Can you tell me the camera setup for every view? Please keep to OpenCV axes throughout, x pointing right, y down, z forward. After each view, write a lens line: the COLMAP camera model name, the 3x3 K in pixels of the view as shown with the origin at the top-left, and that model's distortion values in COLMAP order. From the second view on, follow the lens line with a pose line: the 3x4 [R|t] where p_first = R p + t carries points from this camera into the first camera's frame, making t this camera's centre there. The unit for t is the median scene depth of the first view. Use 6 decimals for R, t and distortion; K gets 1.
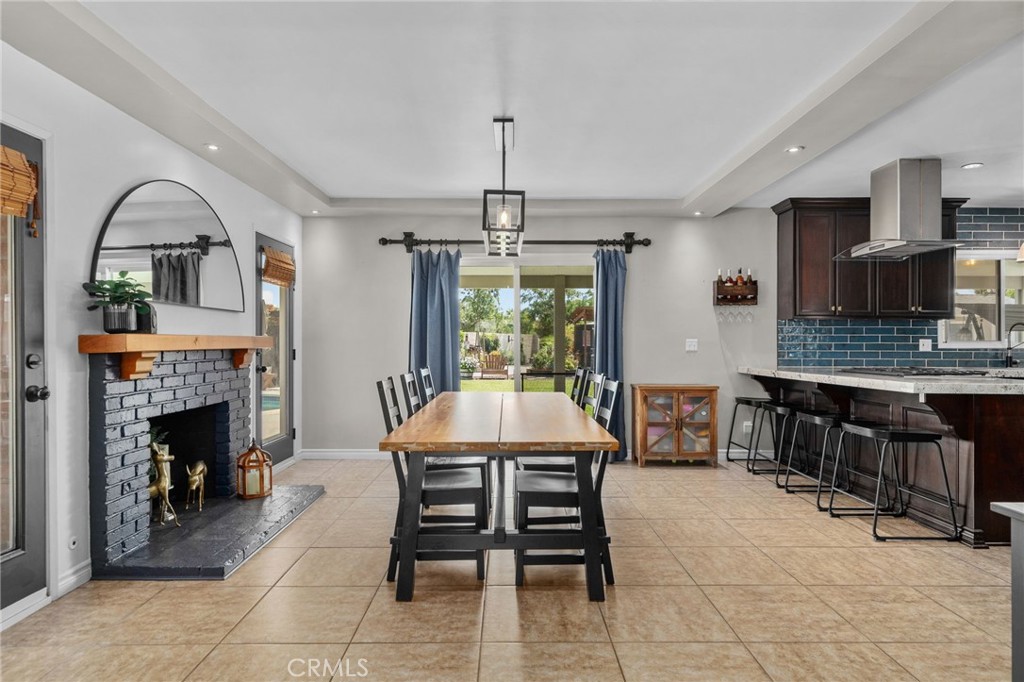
lens RADIAL K [[607.9, 0, 507.2], [0, 607.9, 348.1], [0, 0, 1]] dist [0.003647, 0.000351]
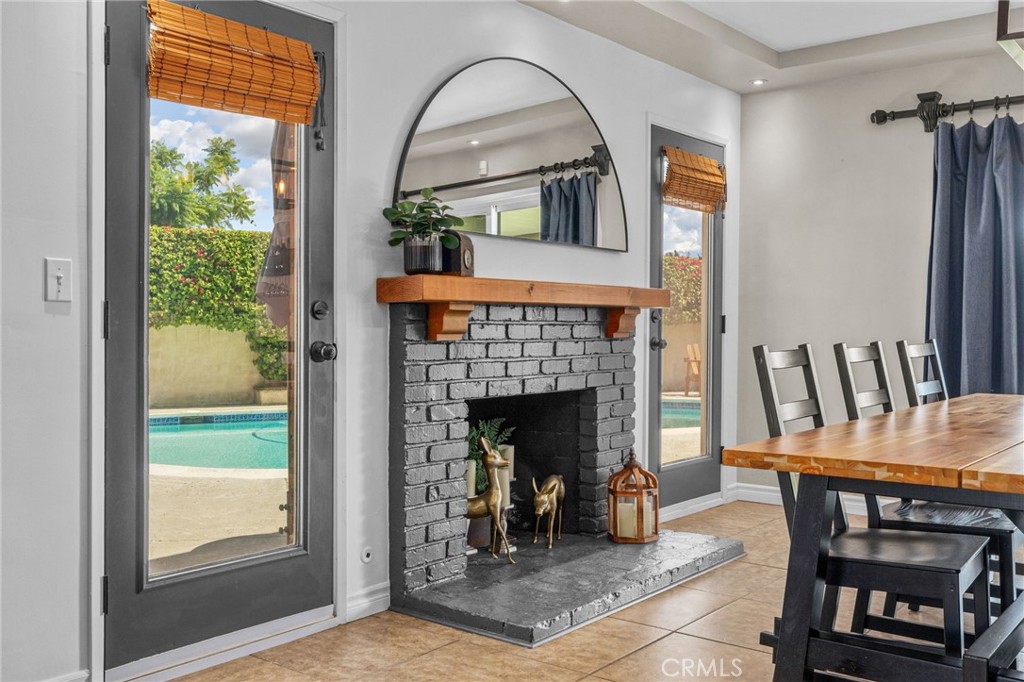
lens RADIAL K [[991.3, 0, 434.1], [0, 991.3, 337.4], [0, 0, 1]] dist [-0.000995, 0.016307]
pose [[0.758067, 0.014871, -0.652007, 0.126832], [-0.014679, 0.999876, 0.005738, 0.038020], [0.652012, 0.005221, 0.758191, 0.109916]]
